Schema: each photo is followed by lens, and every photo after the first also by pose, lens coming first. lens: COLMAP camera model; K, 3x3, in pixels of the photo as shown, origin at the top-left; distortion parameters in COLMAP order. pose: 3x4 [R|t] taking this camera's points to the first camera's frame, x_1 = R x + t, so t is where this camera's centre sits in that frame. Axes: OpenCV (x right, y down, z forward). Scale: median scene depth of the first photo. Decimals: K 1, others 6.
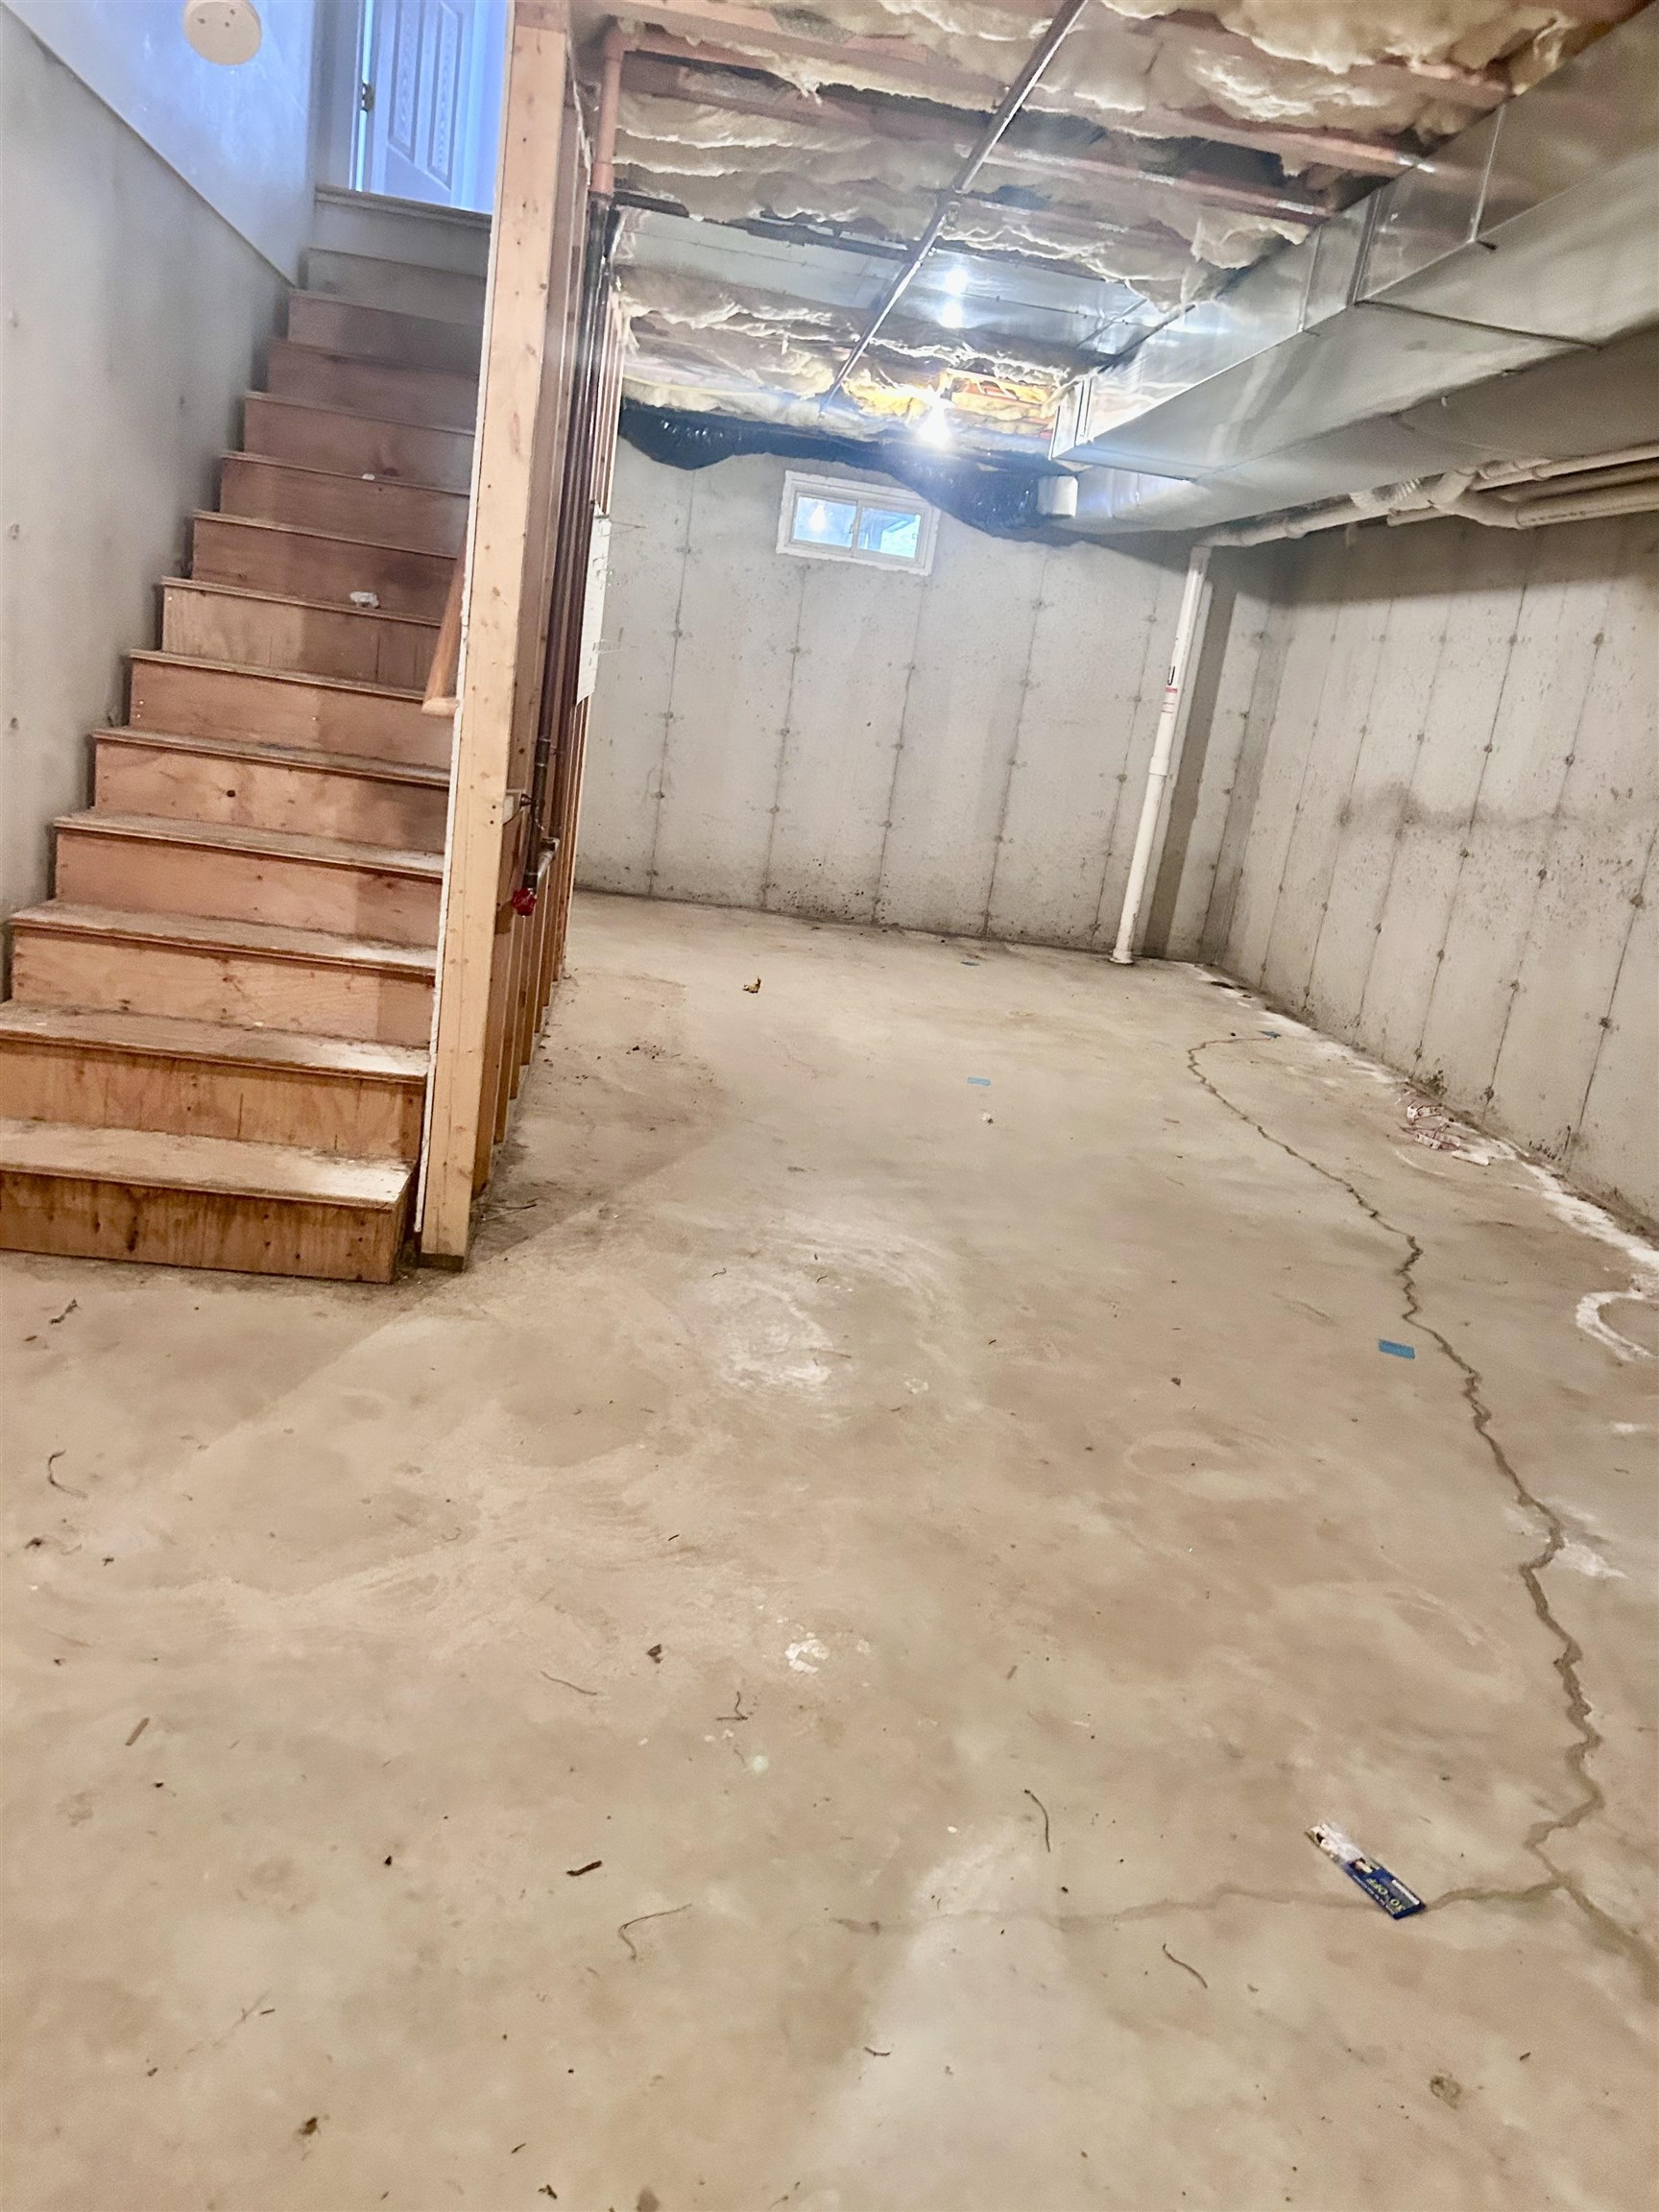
lens RADIAL K [[1664.8, 0, 831.8], [0, 1664.8, 1107.9], [0, 0, 1]] dist [0.030269, -0.017977]
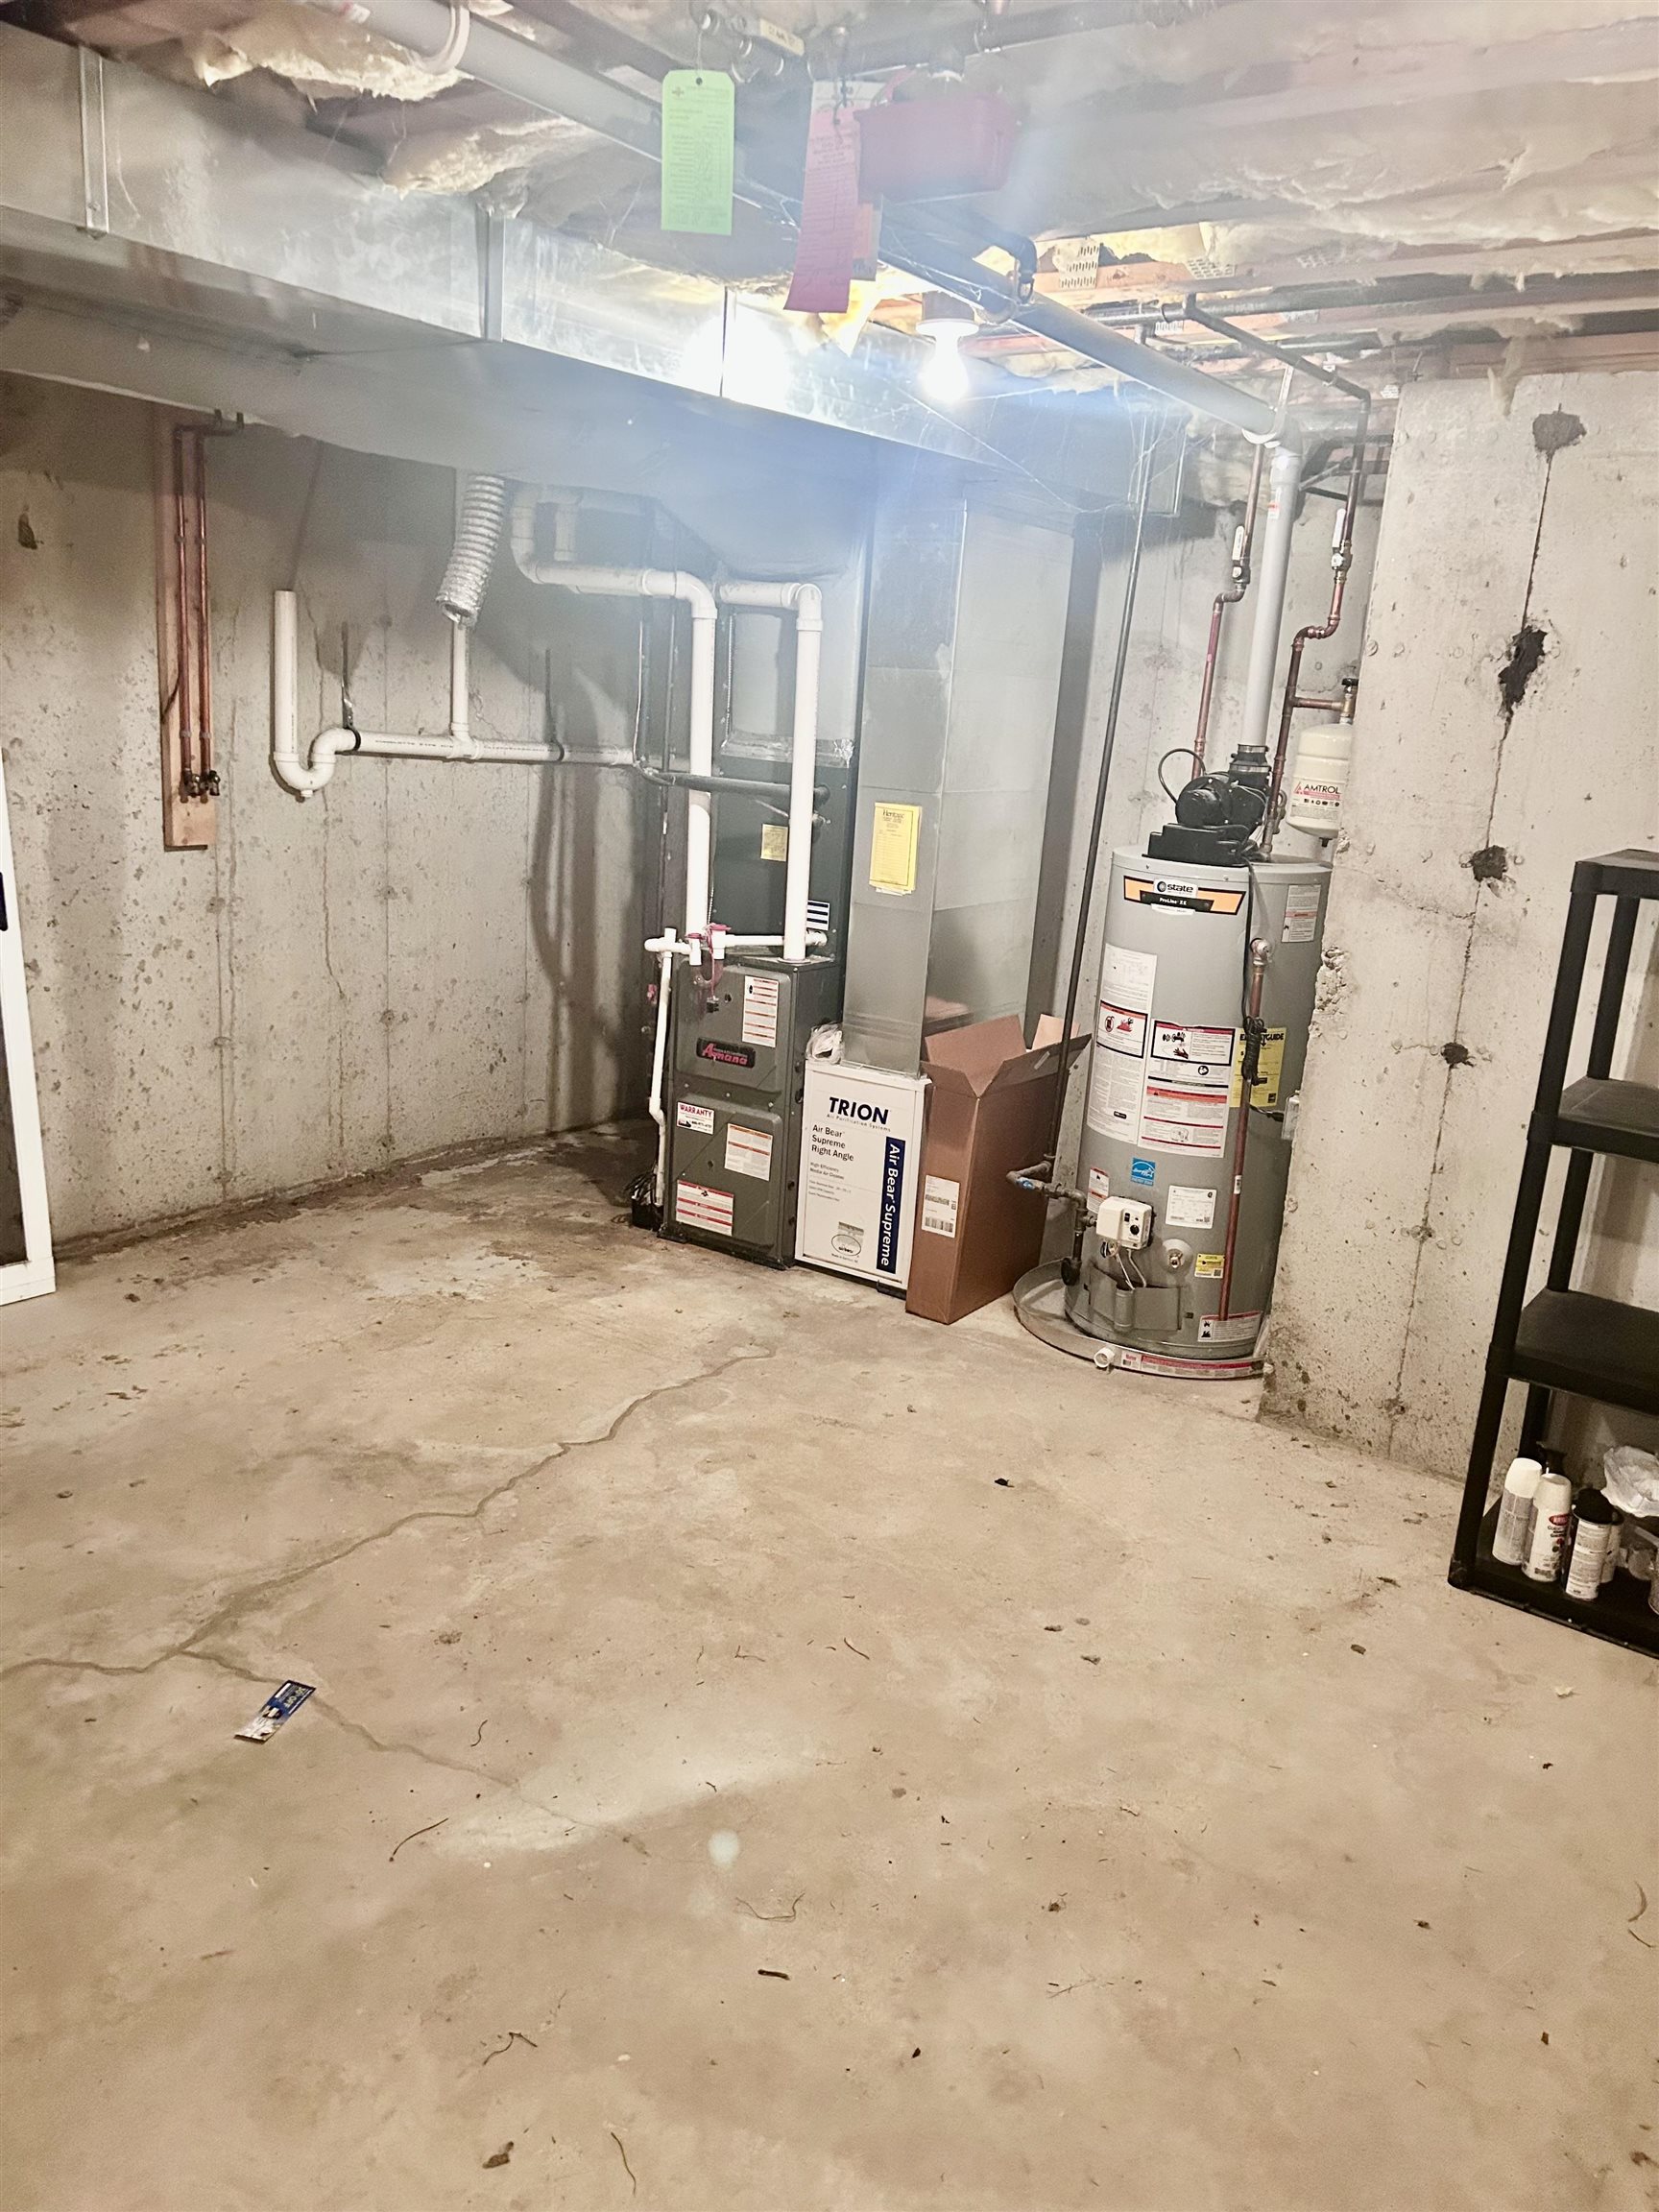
lens RADIAL K [[1664.8, 0, 828.0], [0, 1664.8, 1107.6], [0, 0, 1]] dist [0.030269, -0.017977]
pose [[-0.741708, -0.339468, 0.578473, -0.639346], [0.002098, 0.861284, 0.508120, -0.654992], [-0.670720, 0.378090, -0.638109, 1.476929]]
